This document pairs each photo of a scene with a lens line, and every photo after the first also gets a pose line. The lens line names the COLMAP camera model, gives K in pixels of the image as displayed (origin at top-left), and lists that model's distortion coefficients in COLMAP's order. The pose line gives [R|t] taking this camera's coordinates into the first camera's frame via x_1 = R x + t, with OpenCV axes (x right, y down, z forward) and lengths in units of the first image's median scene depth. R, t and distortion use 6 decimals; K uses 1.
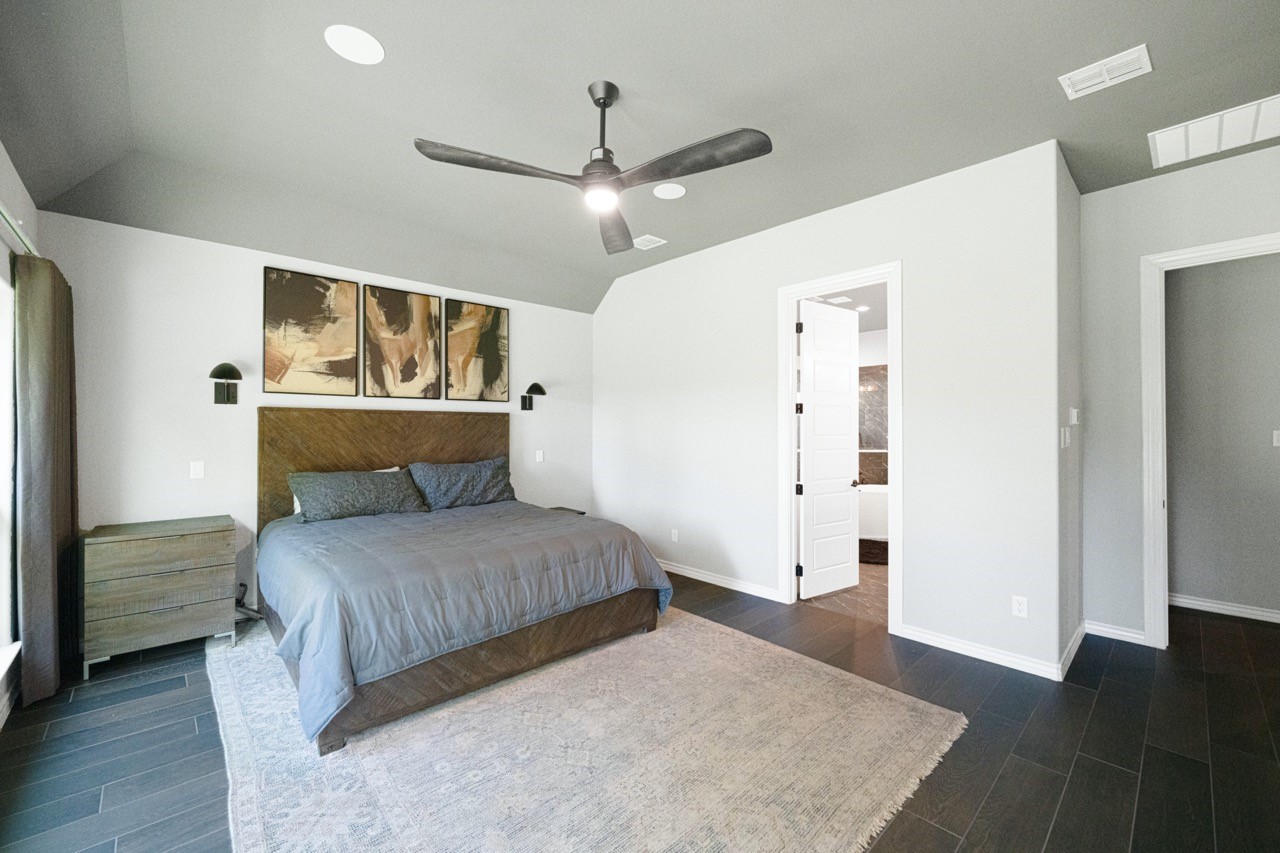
lens RADIAL K [[520.1, 0, 642.5], [0, 520.1, 422.9], [0, 0, 1]] dist [-0.000481, -0.000217]
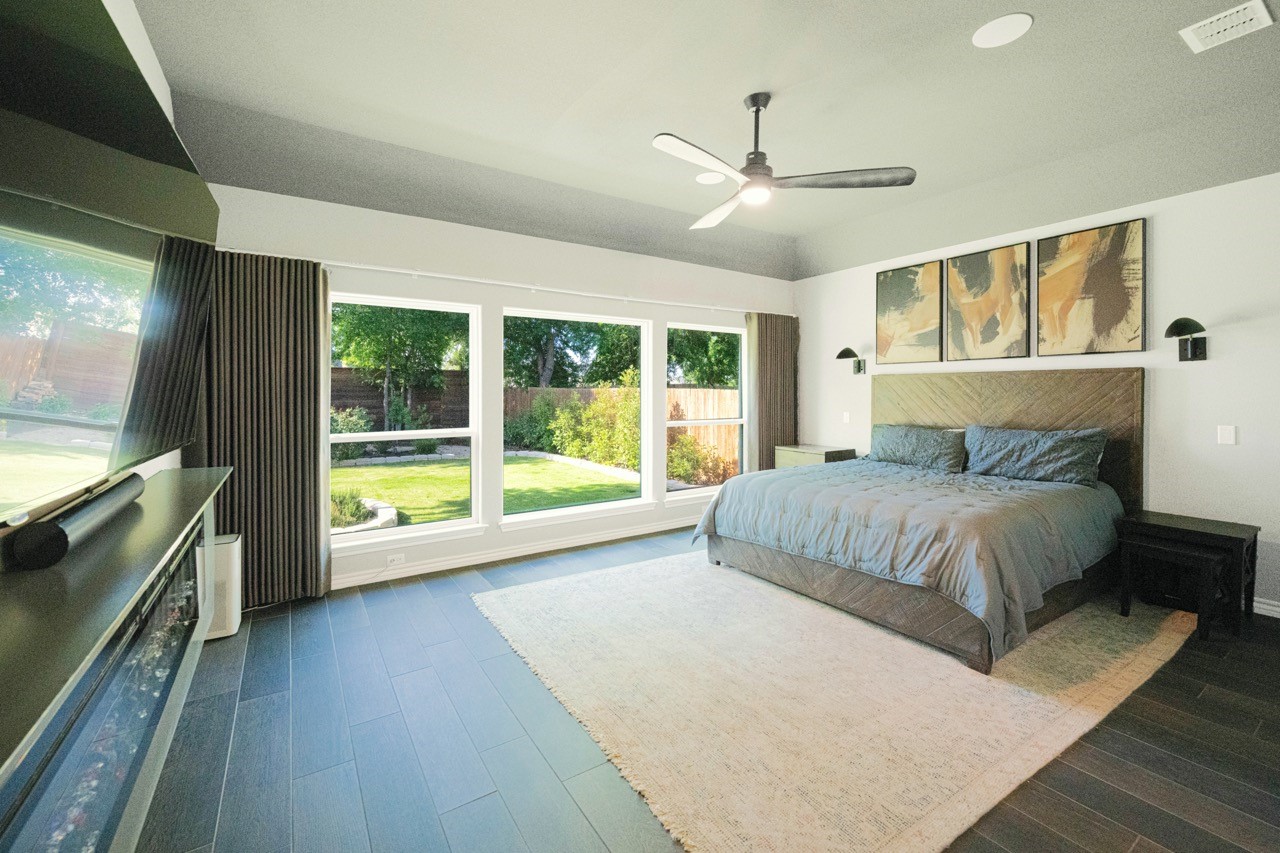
lens RADIAL K [[520.1, 0, 641.5], [0, 520.1, 400.6], [0, 0, 1]] dist [-0.000481, -0.000217]
pose [[-0.164826, 0.018855, -0.986142, 0.625844], [0.016719, 0.999727, 0.016320, 0.003573], [0.986181, -0.013797, -0.165097, 0.517531]]
